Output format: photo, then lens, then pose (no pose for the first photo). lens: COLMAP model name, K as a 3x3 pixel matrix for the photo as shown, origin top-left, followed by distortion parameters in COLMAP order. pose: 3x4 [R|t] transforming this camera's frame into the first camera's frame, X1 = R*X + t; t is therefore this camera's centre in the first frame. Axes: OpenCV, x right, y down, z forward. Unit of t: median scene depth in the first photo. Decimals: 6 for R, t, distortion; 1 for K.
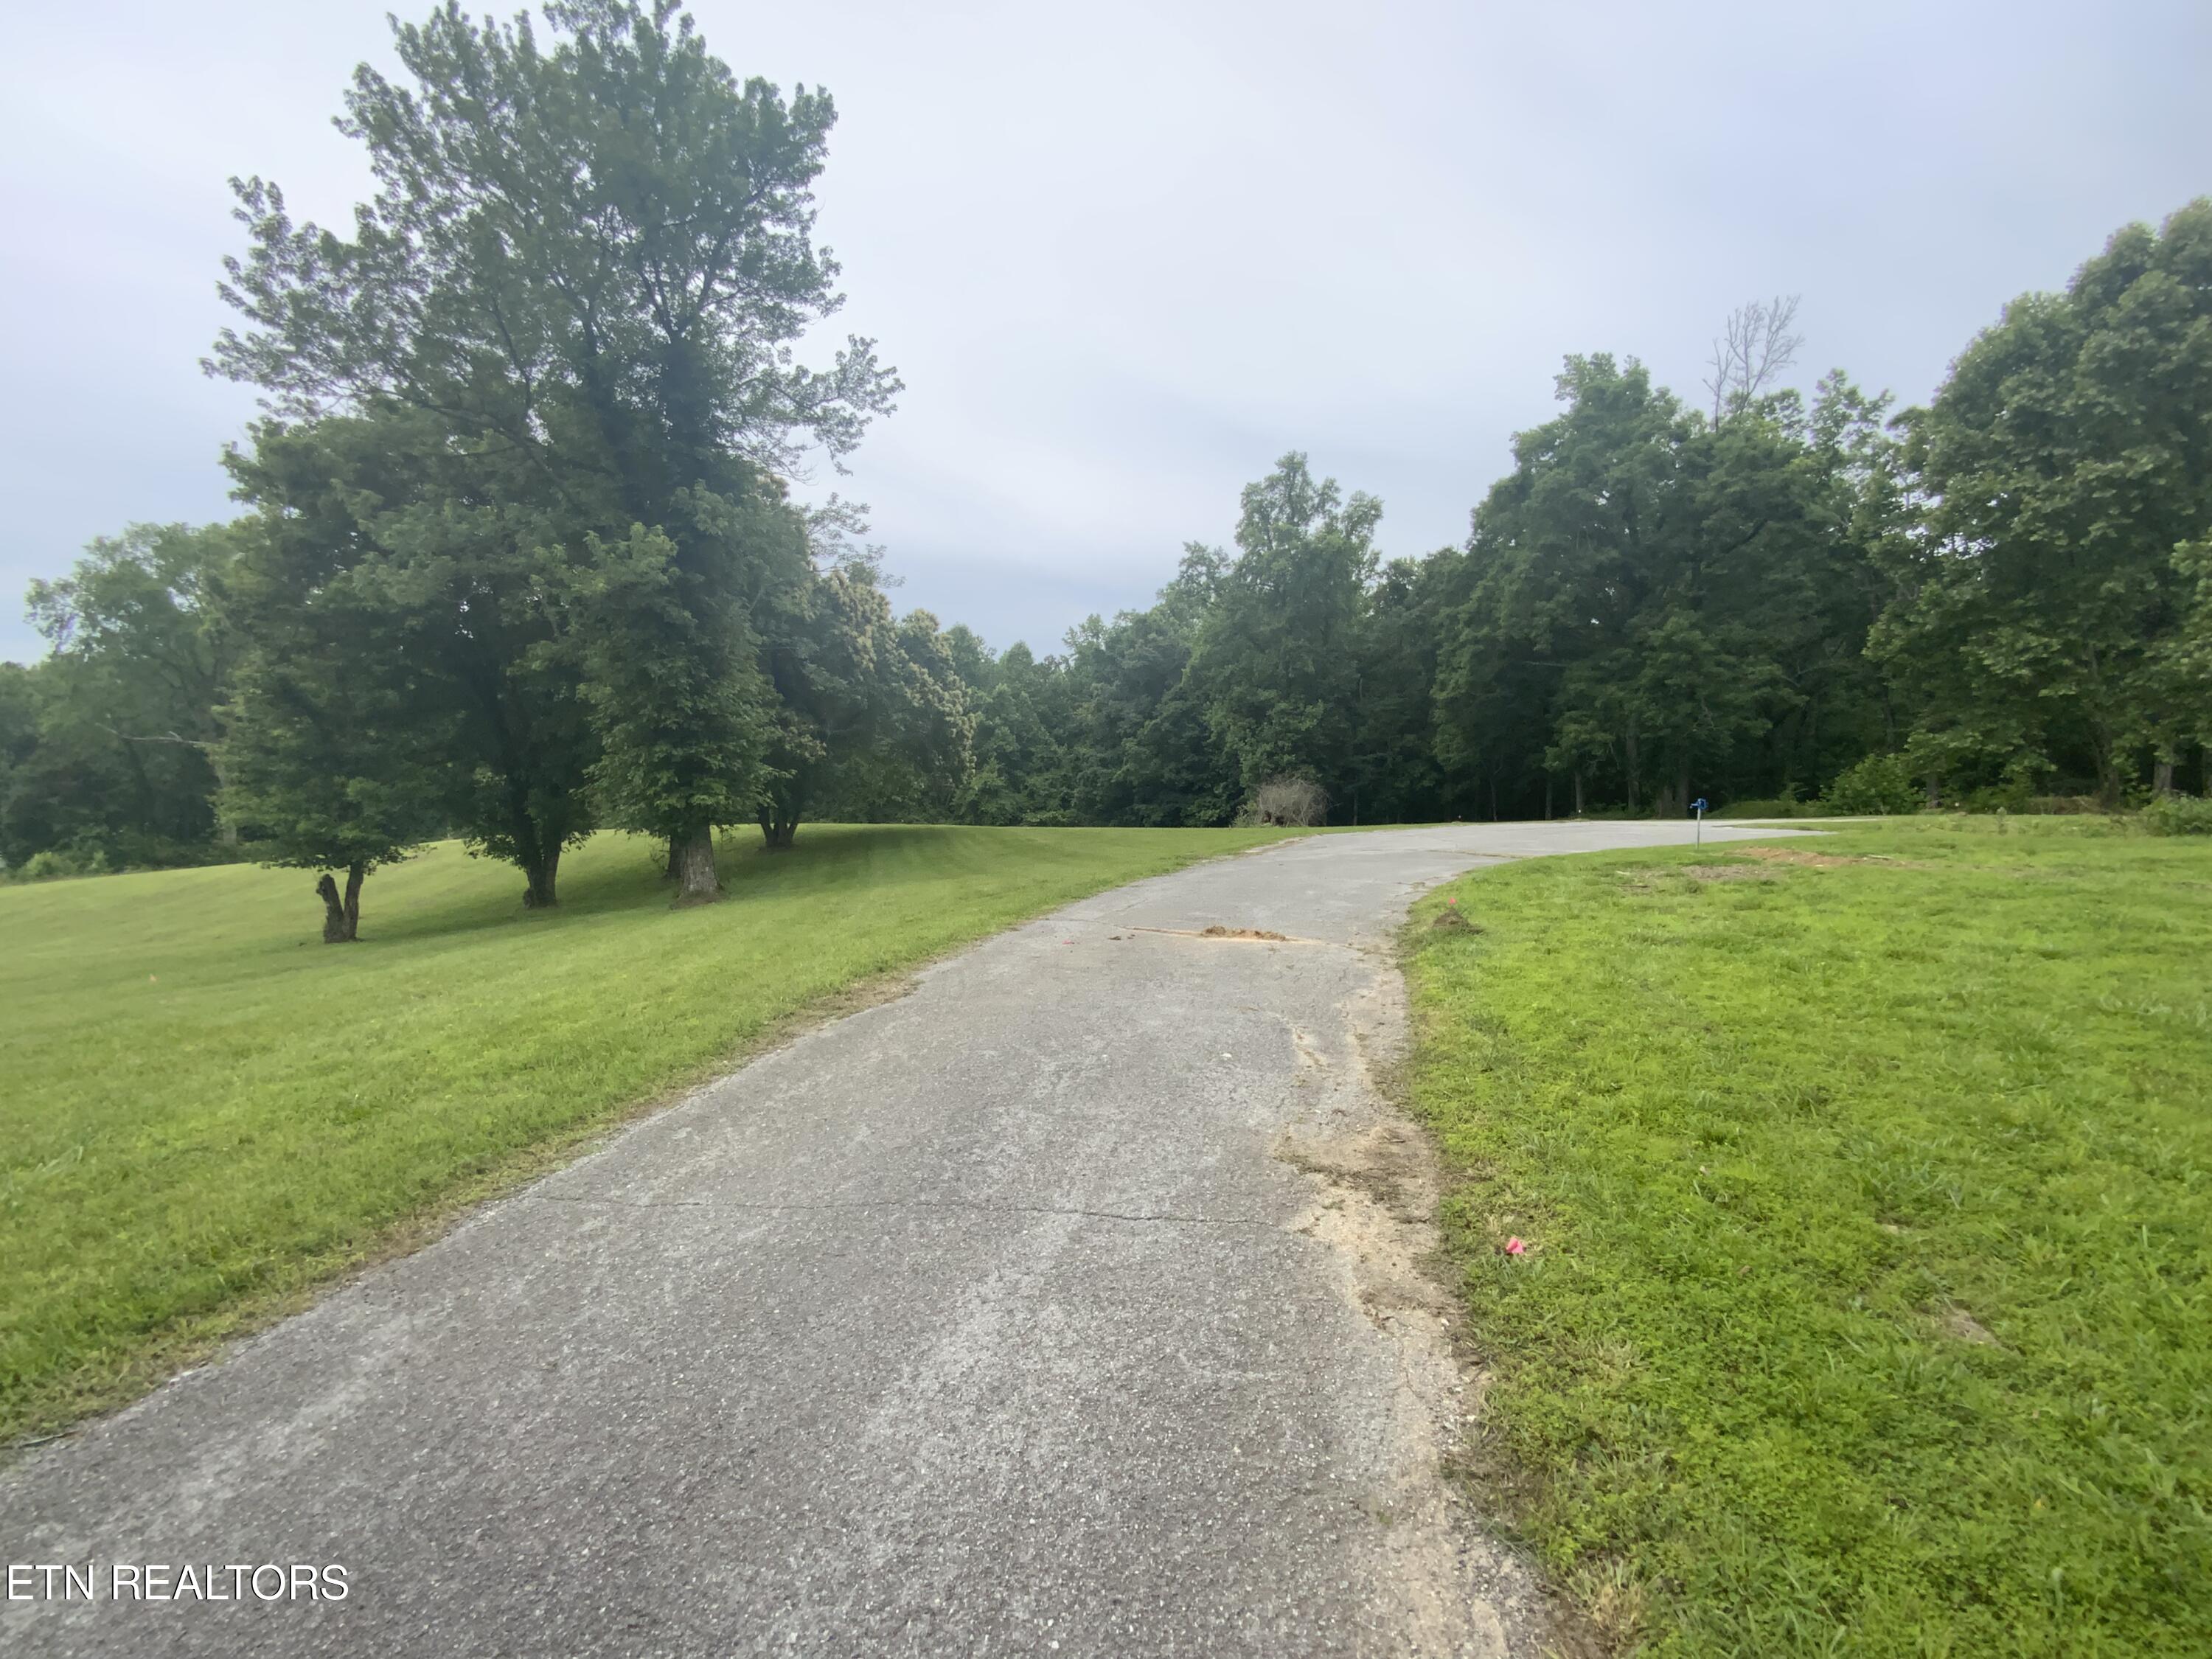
lens RADIAL K [[901.1, 0, 1120.9], [0, 901.1, 831.4], [0, 0, 1]] dist [-0.001527, -0.000017]
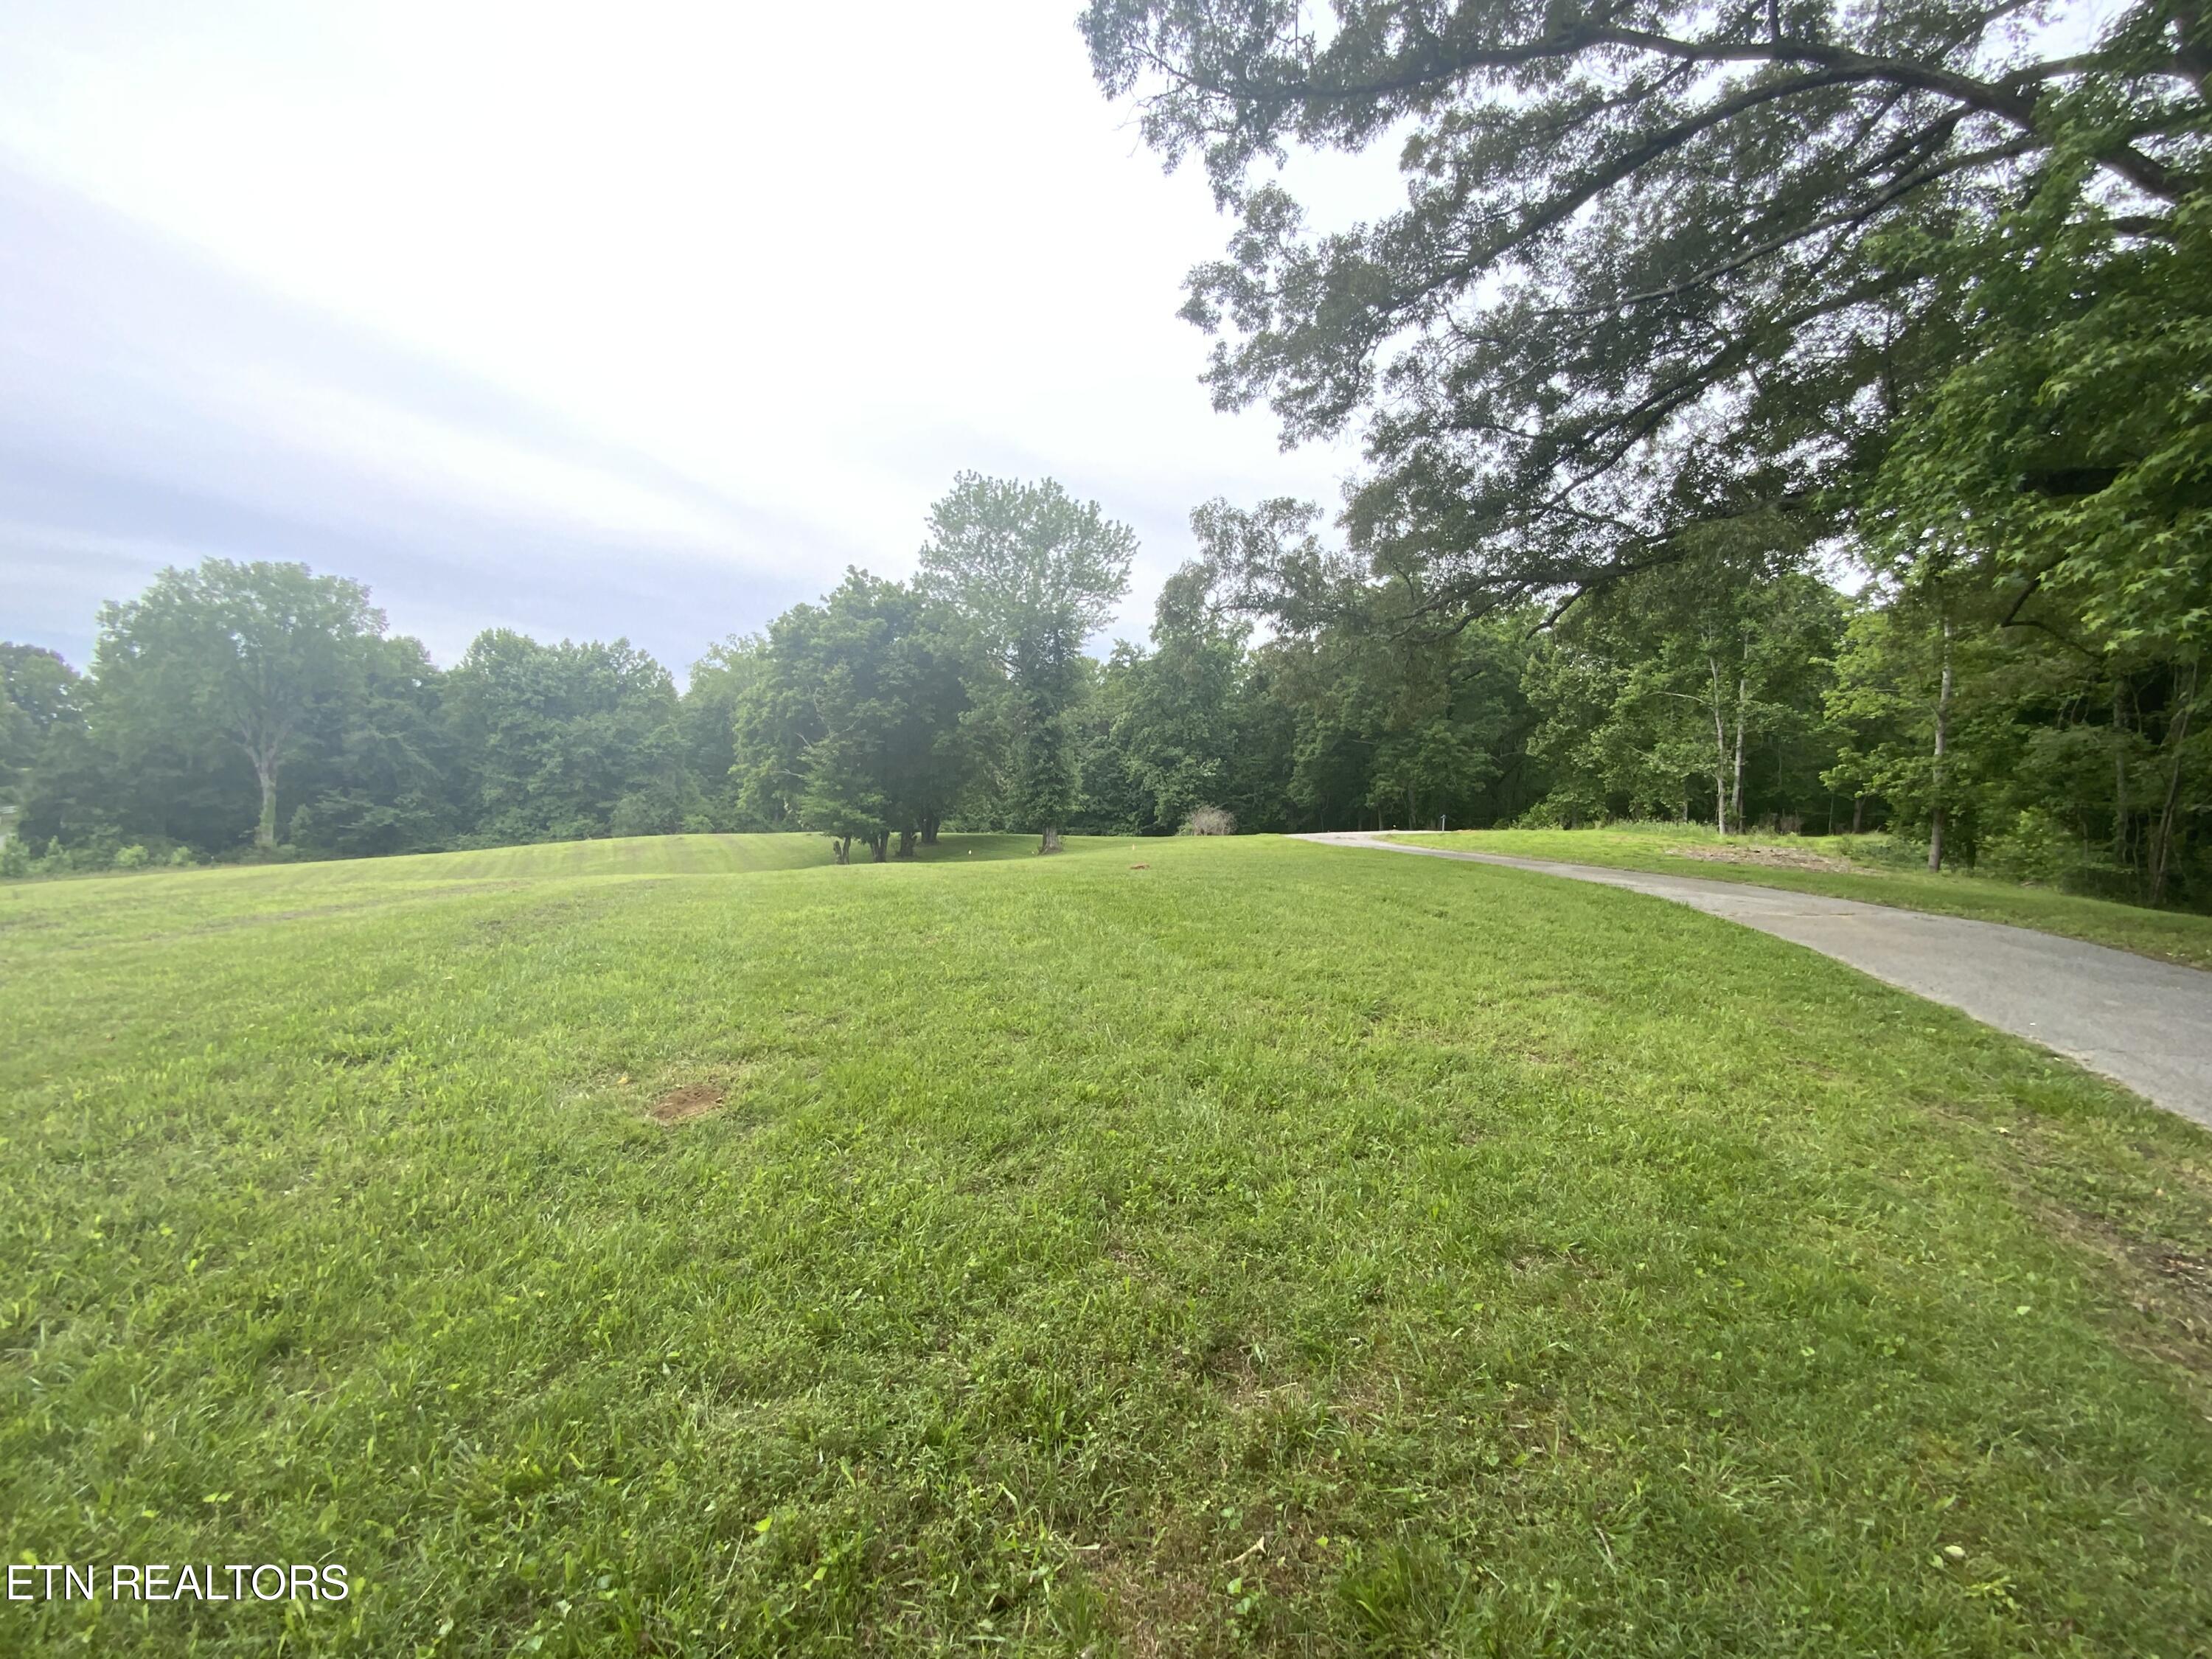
lens RADIAL K [[901.1, 0, 1107.8], [0, 901.1, 833.7], [0, 0, 1]] dist [-0.001527, -0.000017]
pose [[0.979392, 0.021088, 0.200867, -0.281477], [-0.014042, 0.999237, -0.036440, 0.039731], [-0.201482, 0.032868, 0.978941, -0.453429]]
